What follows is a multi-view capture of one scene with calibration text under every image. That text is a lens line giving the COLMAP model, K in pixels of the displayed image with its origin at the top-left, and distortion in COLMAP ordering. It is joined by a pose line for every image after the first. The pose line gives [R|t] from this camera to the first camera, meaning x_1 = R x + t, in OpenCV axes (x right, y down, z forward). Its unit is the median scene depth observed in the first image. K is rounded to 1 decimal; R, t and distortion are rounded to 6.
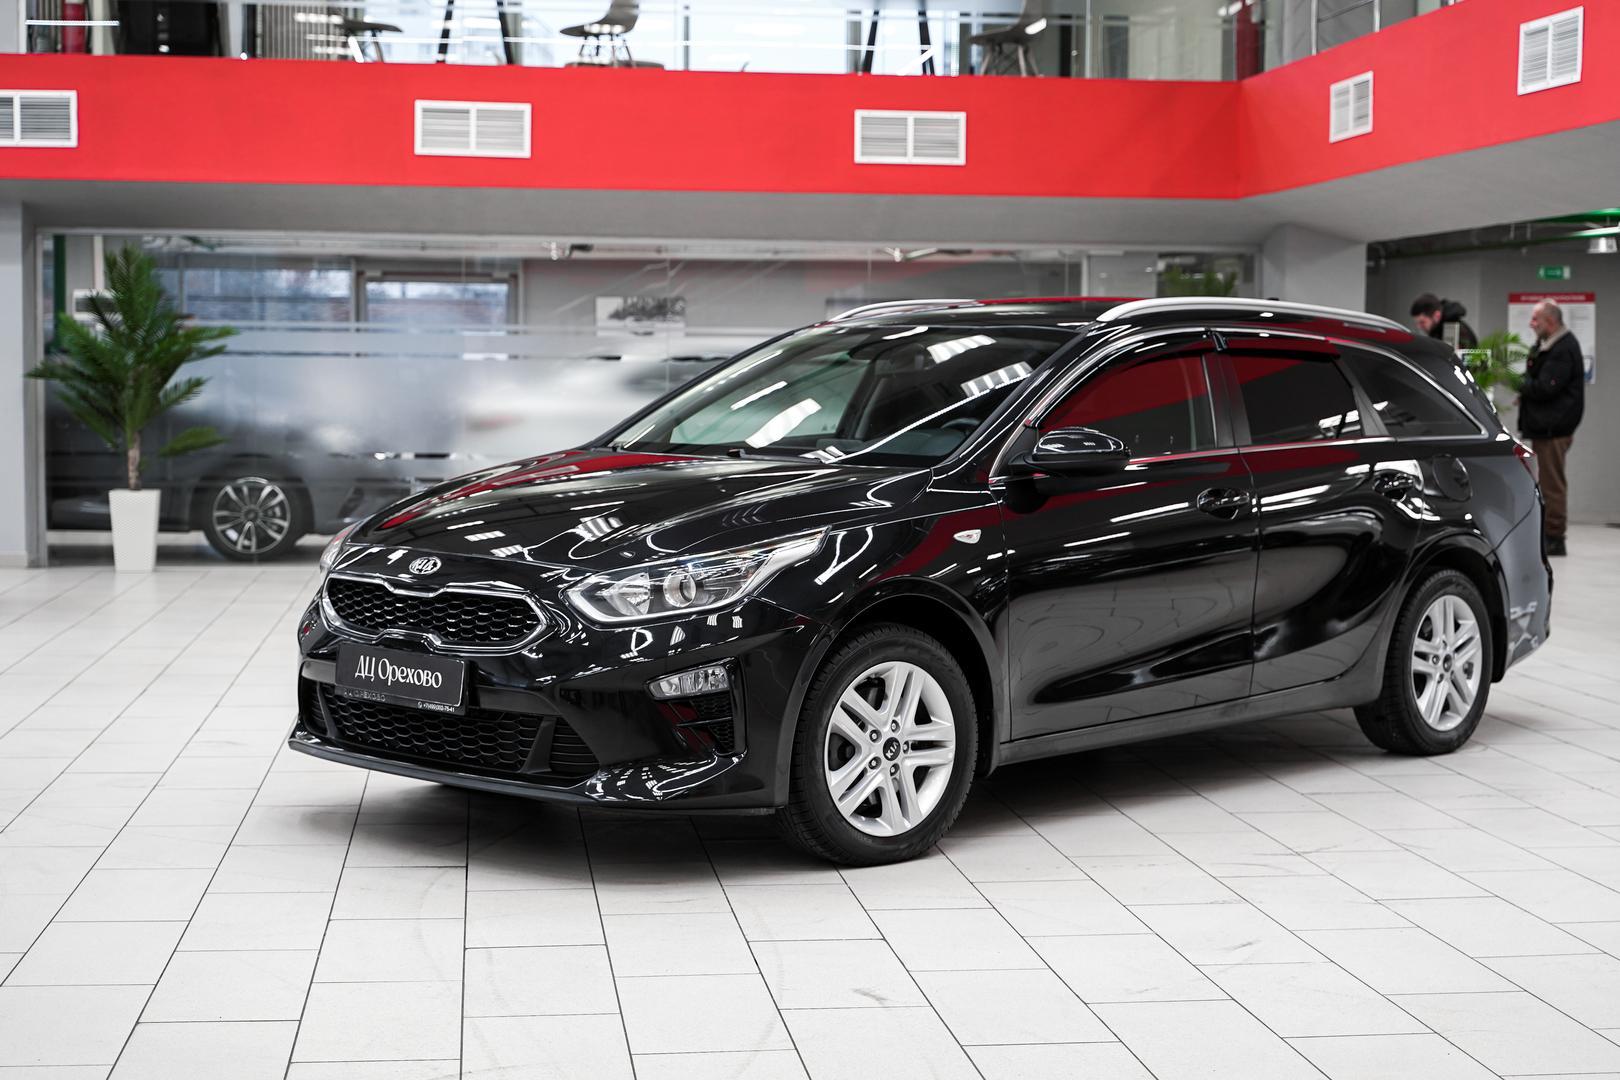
lens RADIAL K [[2523.3, 0, 807.7], [0, 2523.3, 543.8], [0, 0, 1]] dist [-0.023516, 0.000000]
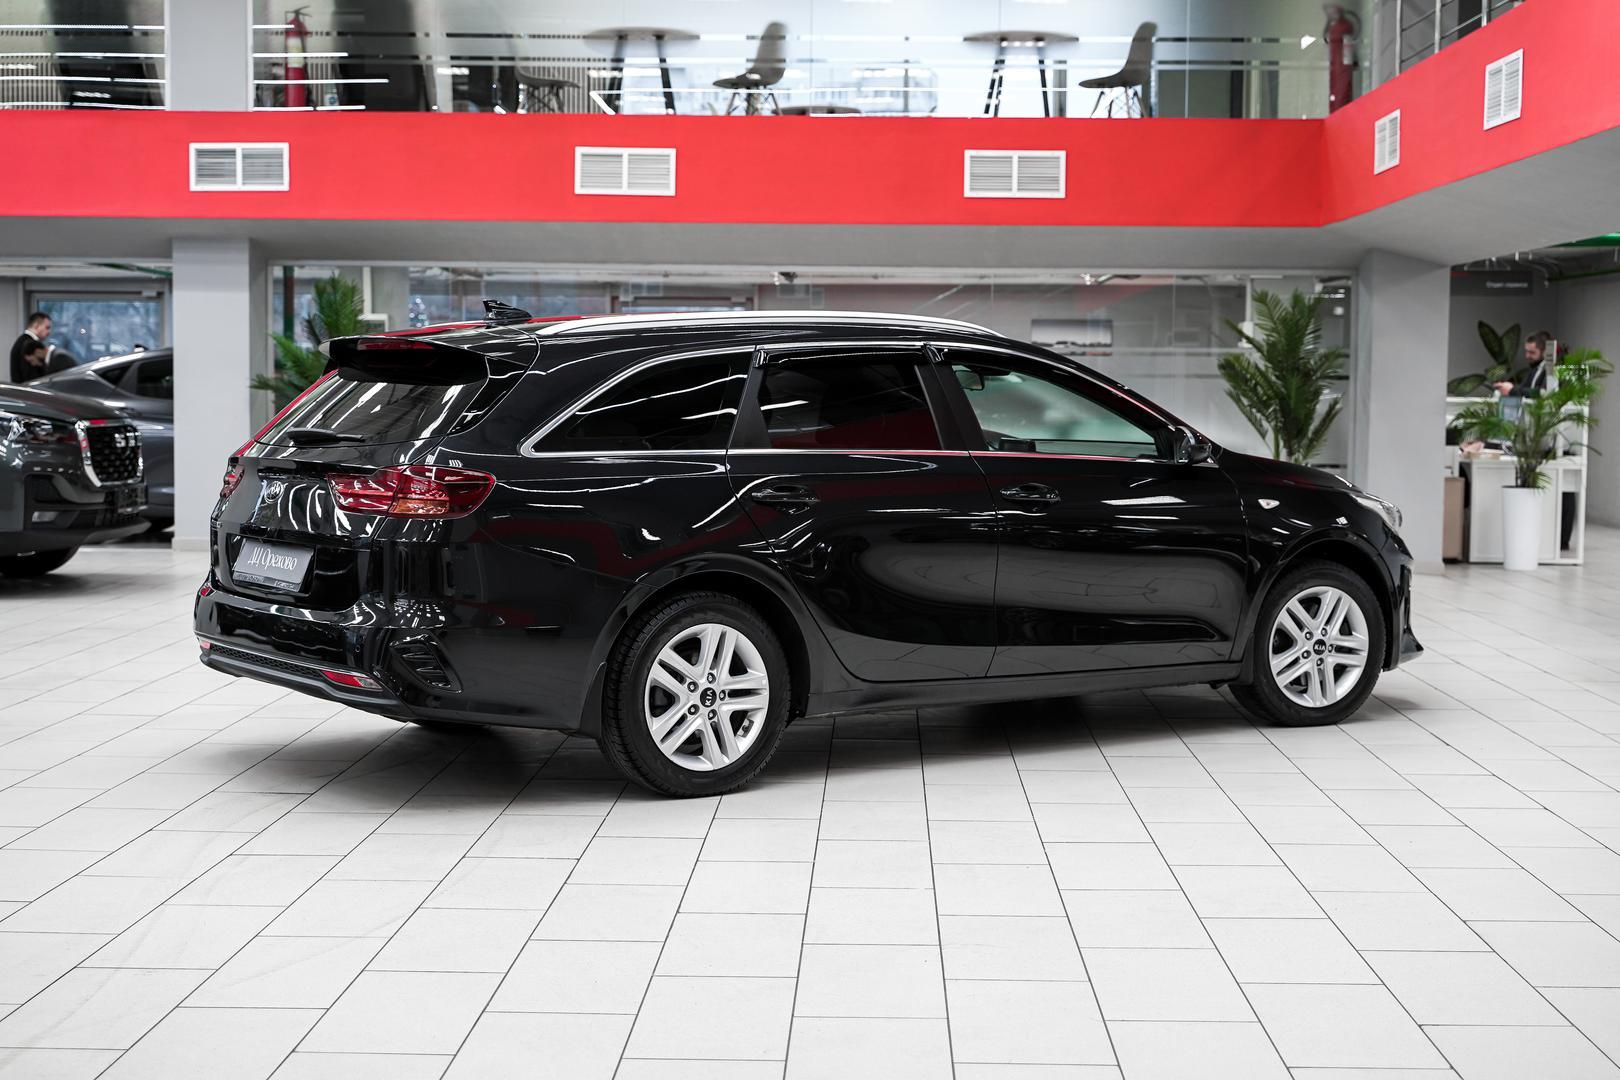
lens RADIAL K [[2337.0, 0, 820.6], [0, 2337.0, 537.6], [0, 0, 1]] dist [-0.024313, 0.000000]
pose [[0.990332, 0.009291, -0.138406, 0.101716], [-0.009963, 0.999942, -0.004162, 0.004558], [0.138359, 0.005500, 0.990367, -0.032326]]
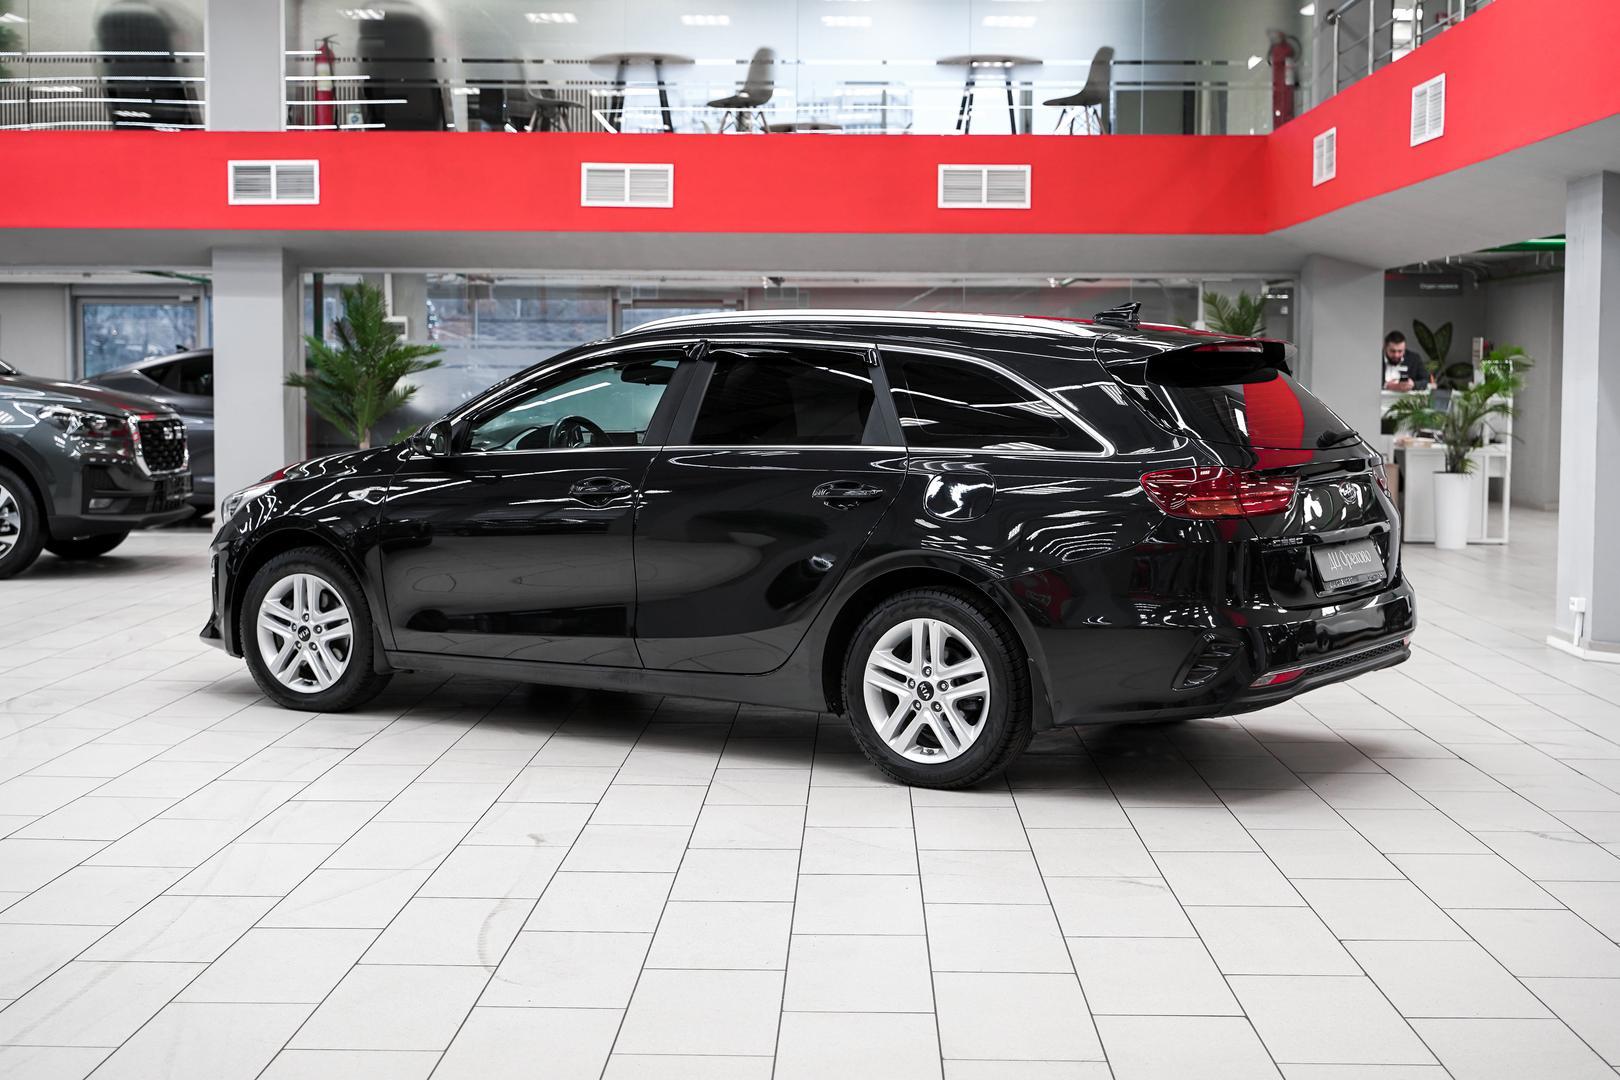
lens RADIAL K [[2179.2, 0, 804.8], [0, 2179.2, 542.9], [0, 0, 1]] dist [-0.028019, 0.000000]
pose [[0.990369, 0.007400, -0.138255, 0.103036], [-0.006769, 0.999964, 0.005037, 0.005844], [0.138287, -0.004052, 0.990384, -0.051815]]
